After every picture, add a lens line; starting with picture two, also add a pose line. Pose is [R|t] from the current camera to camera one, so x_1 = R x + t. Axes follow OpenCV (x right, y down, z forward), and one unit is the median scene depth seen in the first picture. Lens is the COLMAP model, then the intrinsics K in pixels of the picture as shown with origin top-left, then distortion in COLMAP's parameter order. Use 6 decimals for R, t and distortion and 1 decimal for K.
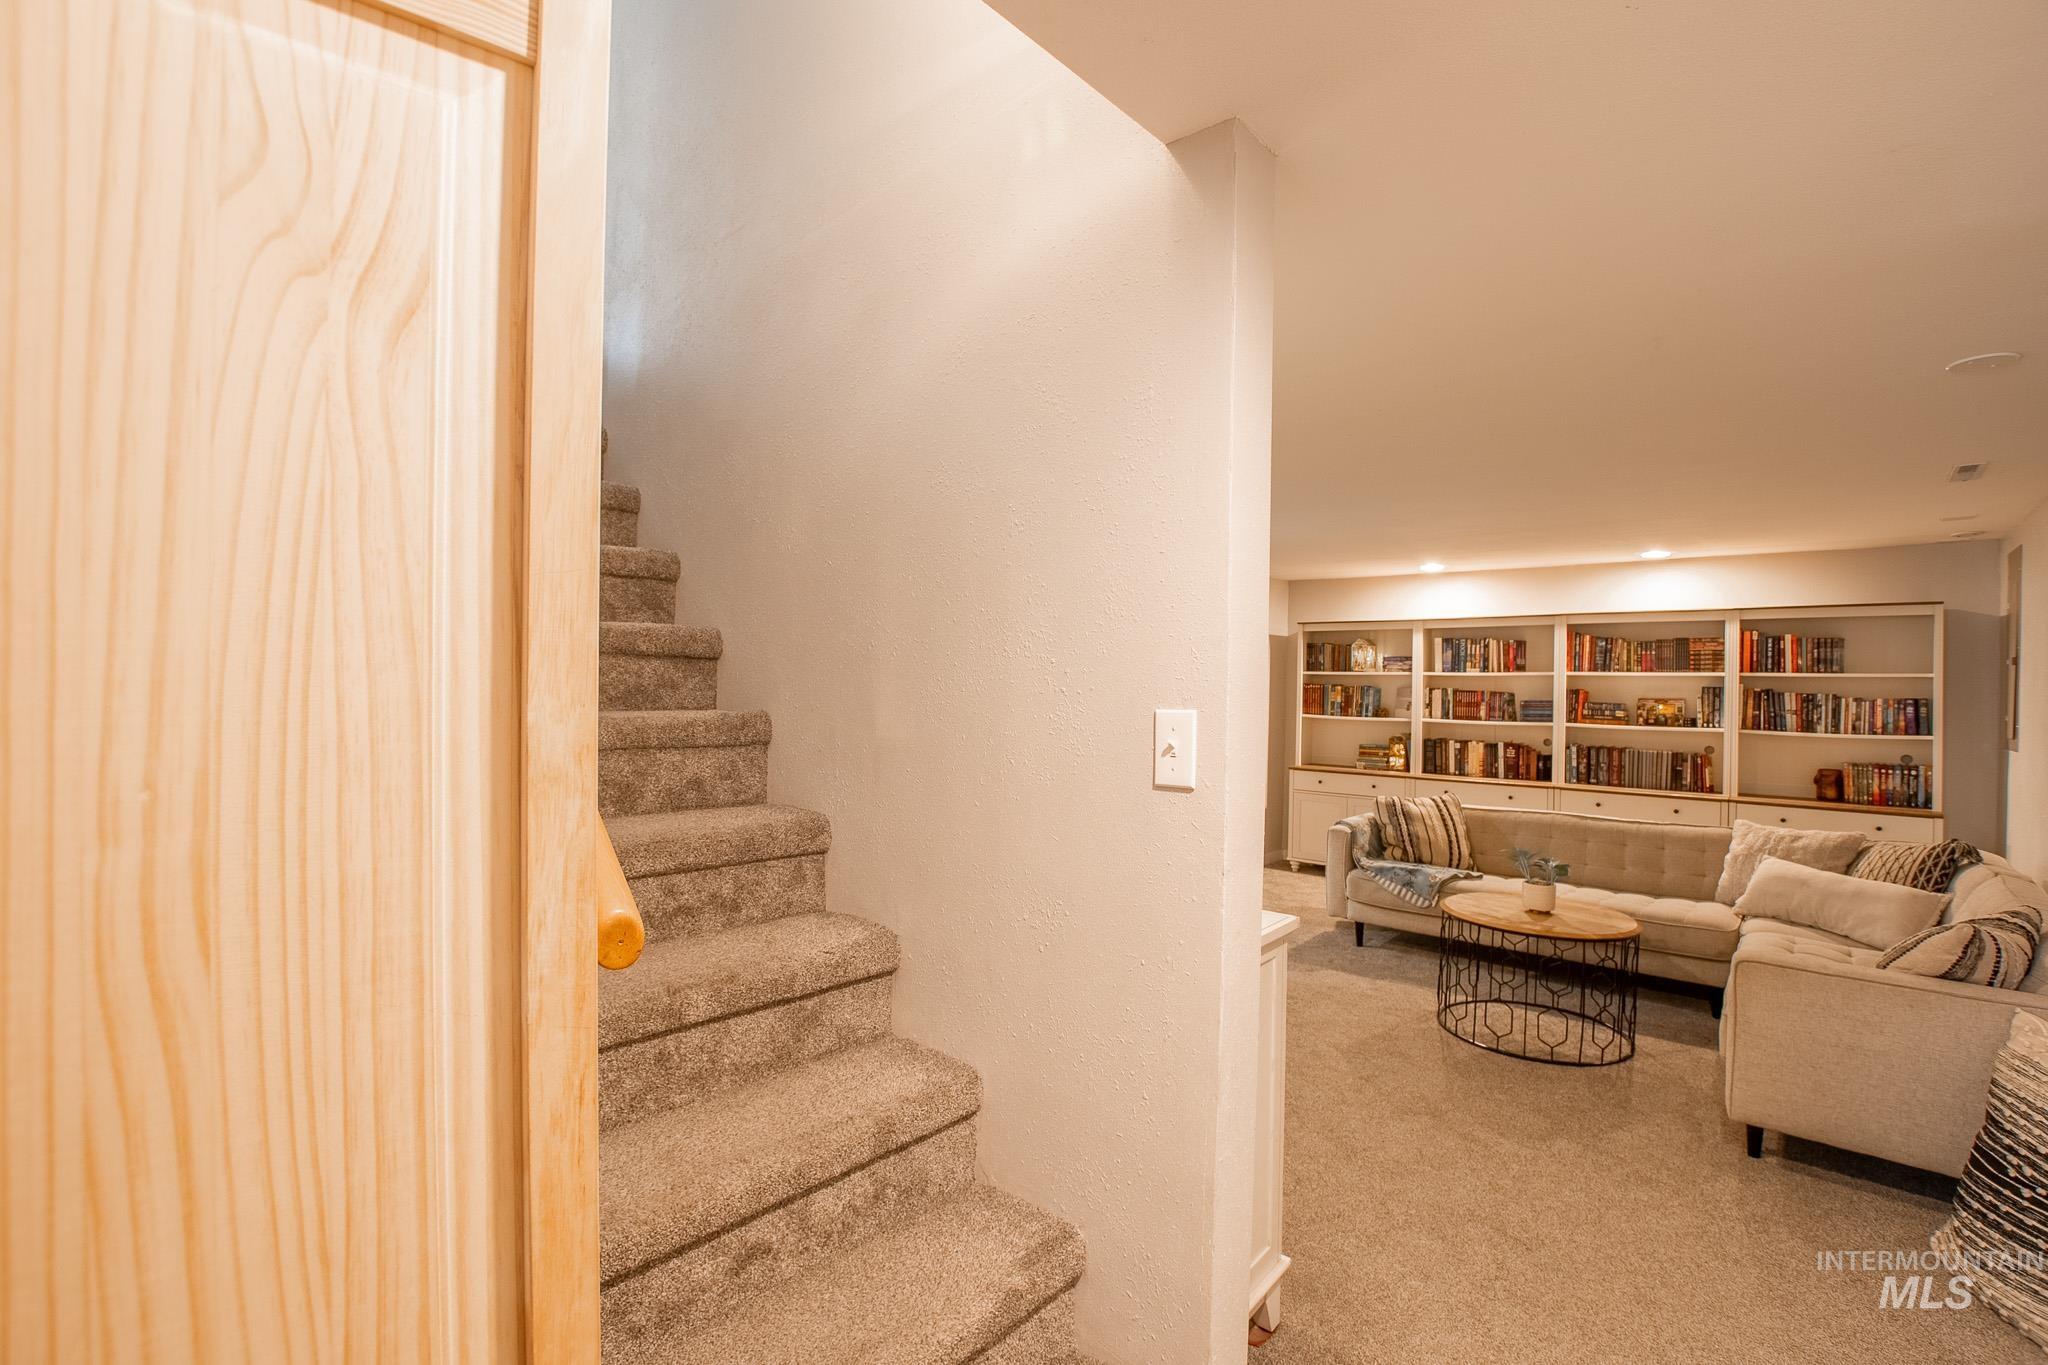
lens RADIAL K [[901.2, 0, 1032.8], [0, 901.2, 684.0], [0, 0, 1]] dist [-0.035719, 0.006213]
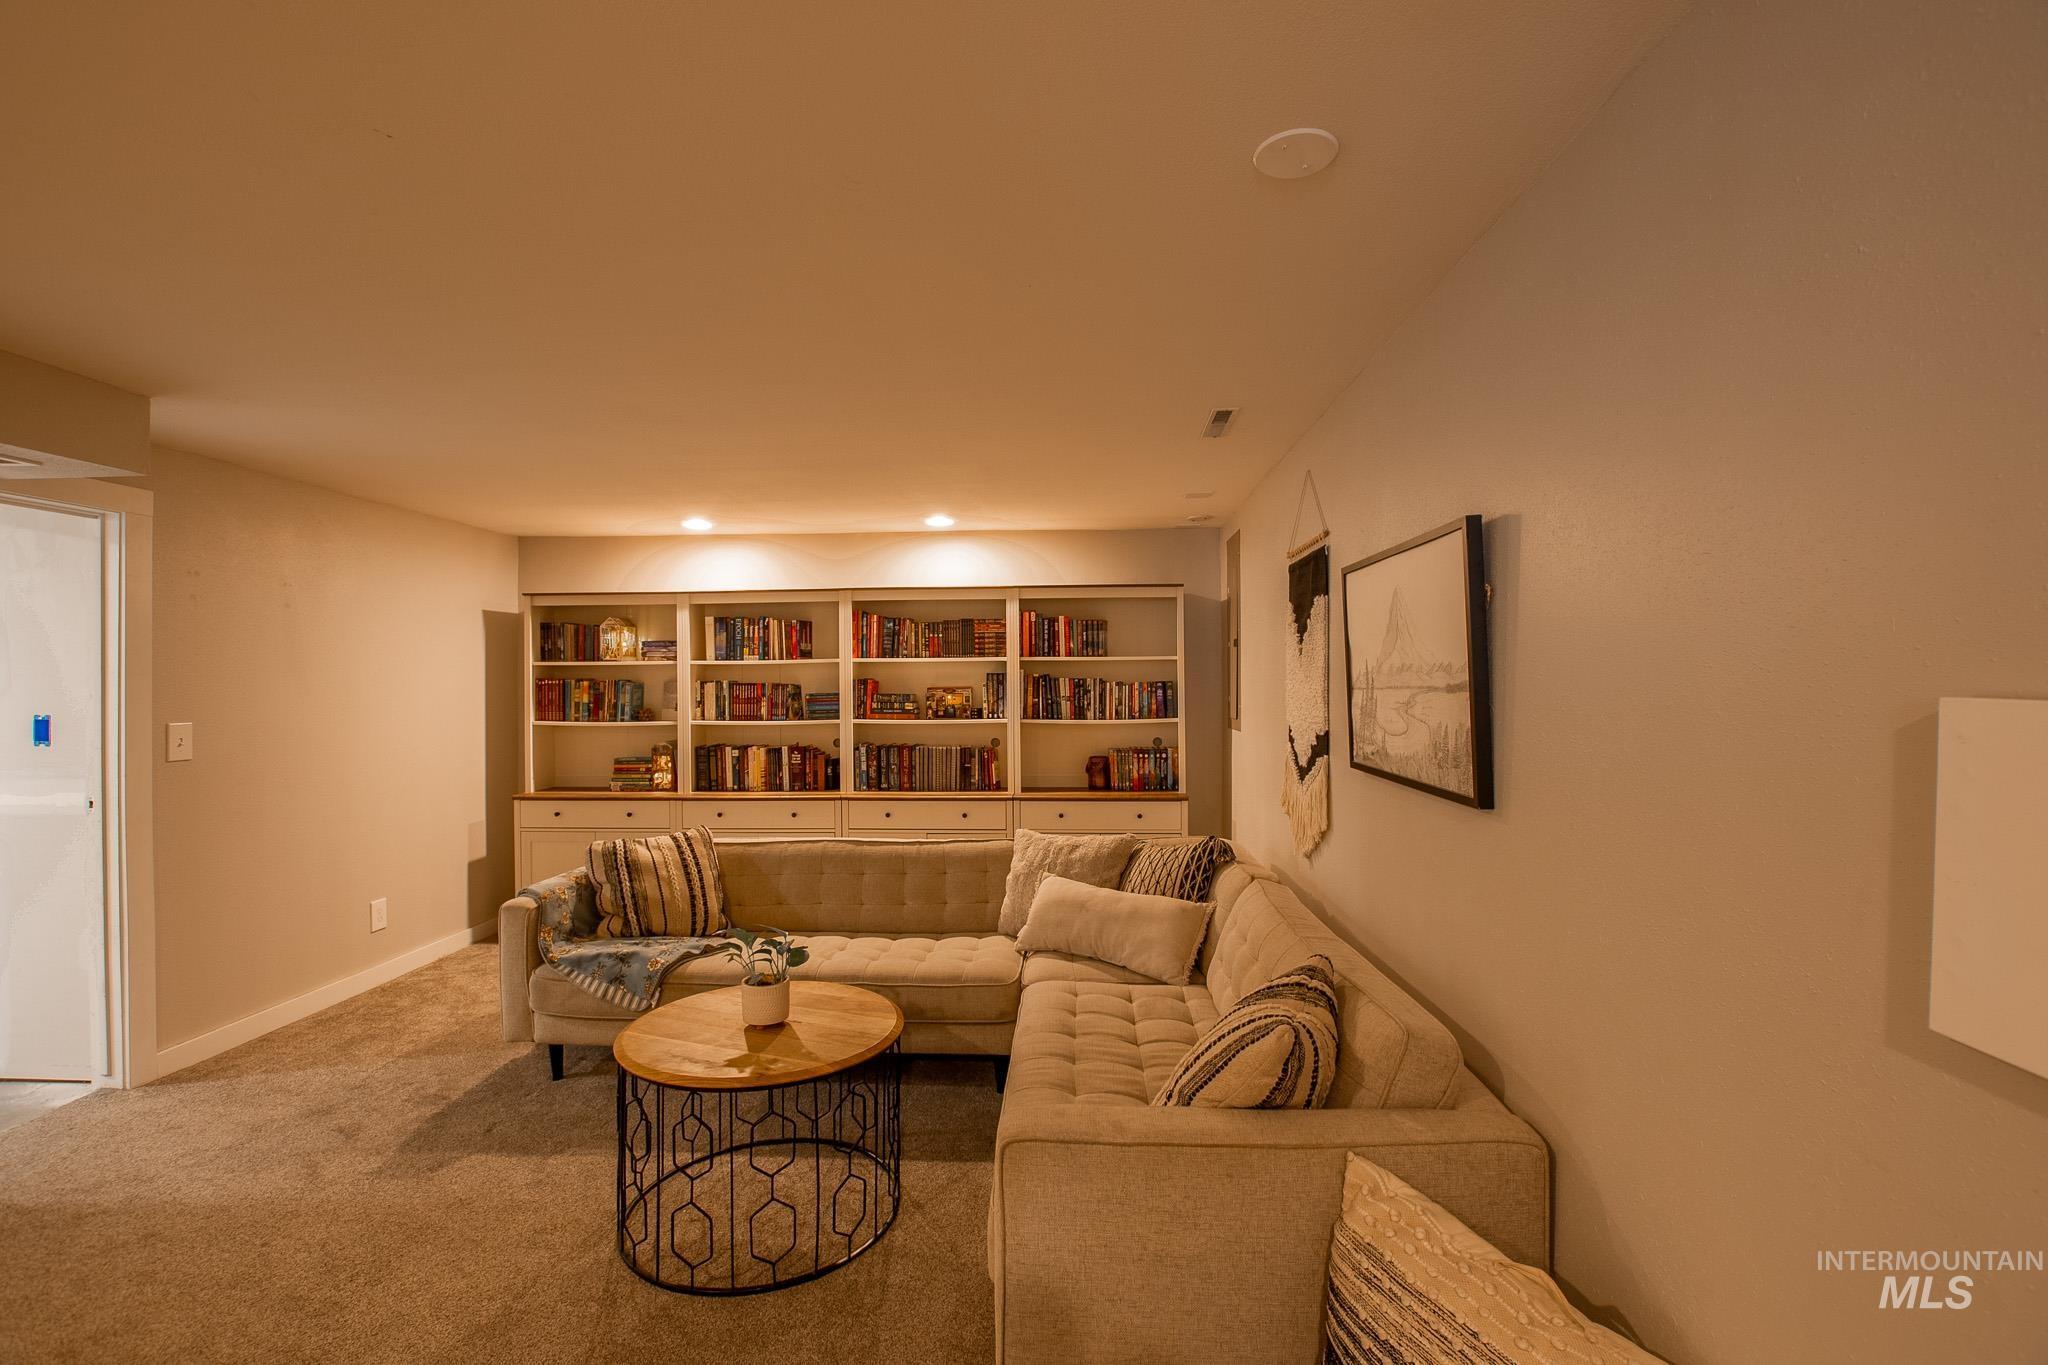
lens RADIAL K [[901.2, 0, 1032.8], [0, 901.2, 684.0], [0, 0, 1]] dist [-0.035719, 0.006213]
pose [[0.780050, -0.023878, 0.625261, 0.226788], [0.019511, 0.999714, 0.013837, 0.002421], [-0.625413, 0.001406, 0.780293, 0.263746]]
